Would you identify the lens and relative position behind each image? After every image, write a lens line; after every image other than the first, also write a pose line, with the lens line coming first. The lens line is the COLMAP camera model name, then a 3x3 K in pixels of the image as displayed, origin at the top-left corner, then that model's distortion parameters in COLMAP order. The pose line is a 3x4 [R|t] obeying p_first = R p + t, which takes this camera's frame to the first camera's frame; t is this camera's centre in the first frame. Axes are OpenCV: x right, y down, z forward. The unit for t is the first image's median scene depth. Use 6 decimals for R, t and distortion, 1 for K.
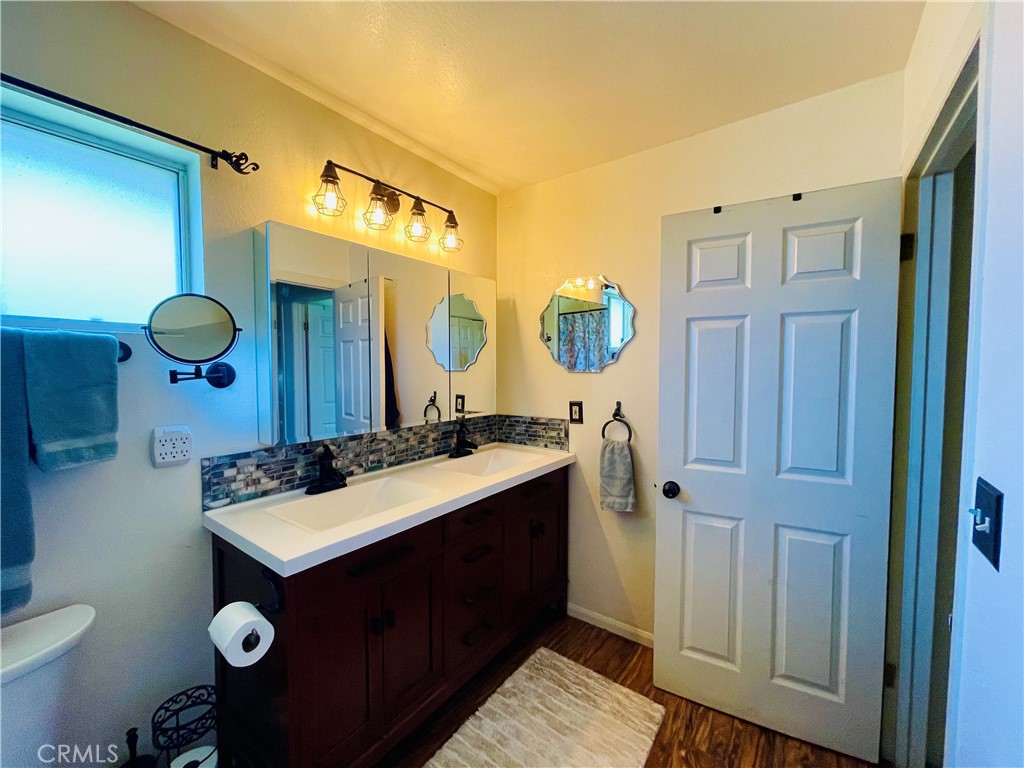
lens RADIAL K [[411.8, 0, 512.0], [0, 411.8, 384.0], [0, 0, 1]] dist [-0.003103, -0.000078]
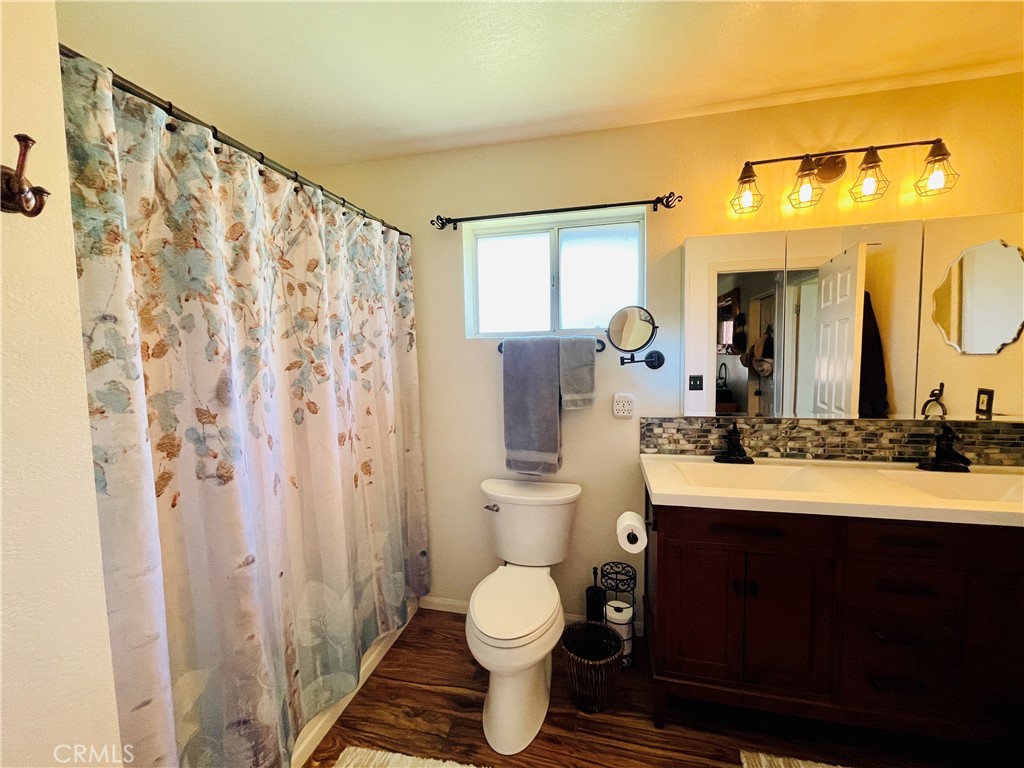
lens RADIAL K [[411.8, 0, 512.0], [0, 411.8, 384.0], [0, 0, 1]] dist [-0.003103, -0.000078]
pose [[0.396333, 0.056739, -0.916352, 0.300277], [-0.021320, 0.998388, 0.052597, -0.002410], [0.917859, -0.001309, 0.396904, -0.000425]]
